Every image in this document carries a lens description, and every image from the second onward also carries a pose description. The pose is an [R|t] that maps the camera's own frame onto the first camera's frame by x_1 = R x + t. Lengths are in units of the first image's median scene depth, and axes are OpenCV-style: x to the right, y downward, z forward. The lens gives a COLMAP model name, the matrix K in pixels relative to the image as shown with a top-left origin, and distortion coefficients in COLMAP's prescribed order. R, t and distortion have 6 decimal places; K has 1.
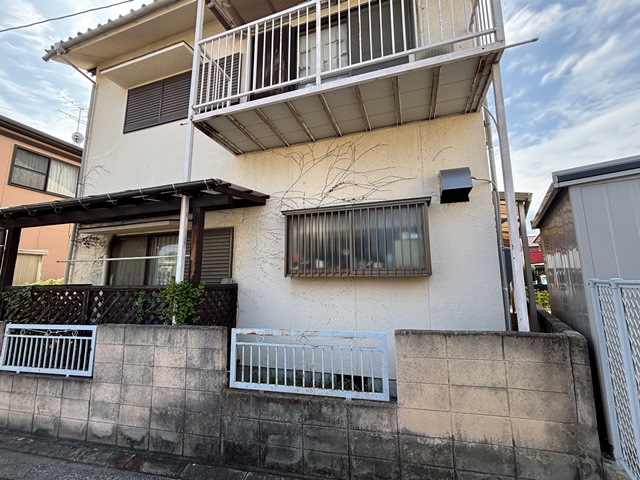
lens RADIAL K [[278.9, 0, 320.0], [0, 278.9, 240.0], [0, 0, 1]] dist [-0.010061, 0.006800]
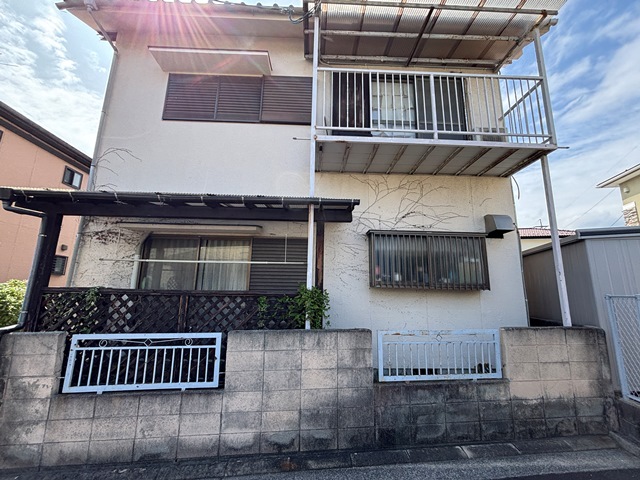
lens RADIAL K [[278.9, 0, 320.0], [0, 278.9, 240.0], [0, 0, 1]] dist [-0.010061, 0.006800]
pose [[0.933793, 0.090522, 0.346174, -0.915053], [-0.076770, 0.995625, -0.053264, 0.019800], [-0.349482, 0.023161, 0.936657, -0.014069]]
